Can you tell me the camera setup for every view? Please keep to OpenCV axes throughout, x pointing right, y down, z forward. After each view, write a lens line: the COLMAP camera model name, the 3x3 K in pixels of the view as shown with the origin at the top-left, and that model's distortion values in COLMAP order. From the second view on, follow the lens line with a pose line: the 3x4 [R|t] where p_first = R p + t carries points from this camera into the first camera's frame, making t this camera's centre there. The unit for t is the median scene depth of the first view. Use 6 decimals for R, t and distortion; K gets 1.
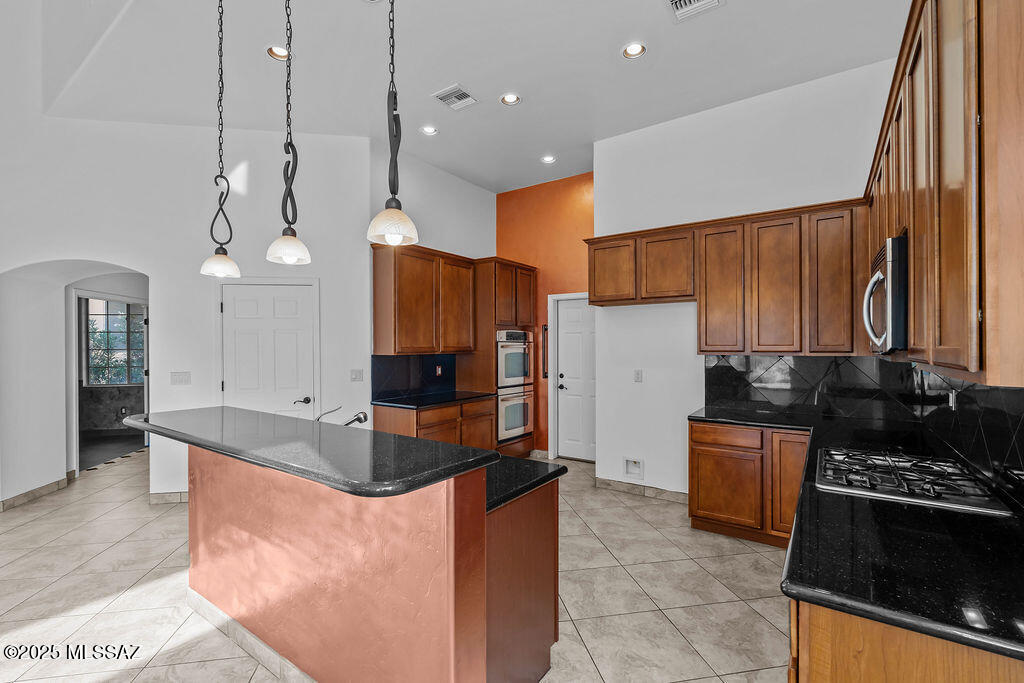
lens RADIAL K [[454.5, 0, 511.2], [0, 454.5, 347.7], [0, 0, 1]] dist [-0.002155, -0.000949]
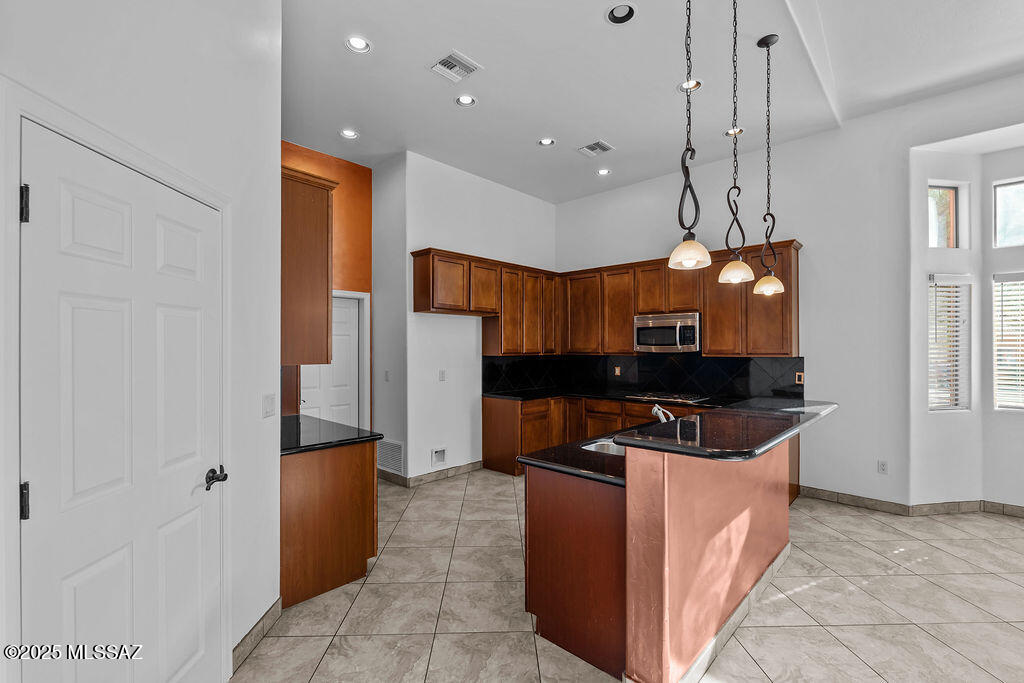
lens RADIAL K [[454.5, 0, 511.4], [0, 454.5, 345.3], [0, 0, 1]] dist [-0.002155, -0.000949]
pose [[0.134424, 0.006039, 0.990905, -0.840499], [0.006506, 0.999954, -0.006977, -0.005177], [-0.990902, 0.007385, 0.134379, 0.669022]]
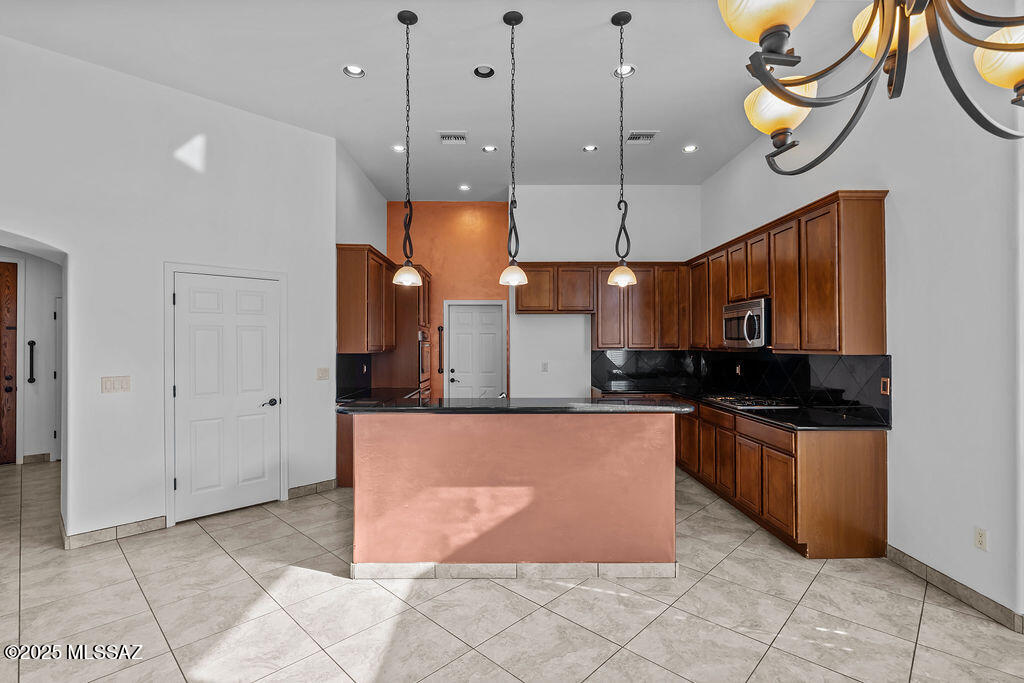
lens RADIAL K [[481.8, 0, 513.8], [0, 481.8, 338.5], [0, 0, 1]] dist [-0.001316, -0.000034]
pose [[0.807873, 0.007502, 0.589309, -0.637848], [0.003718, 0.999834, -0.017826, 0.003554], [-0.589345, 0.016592, 0.807711, -0.101852]]
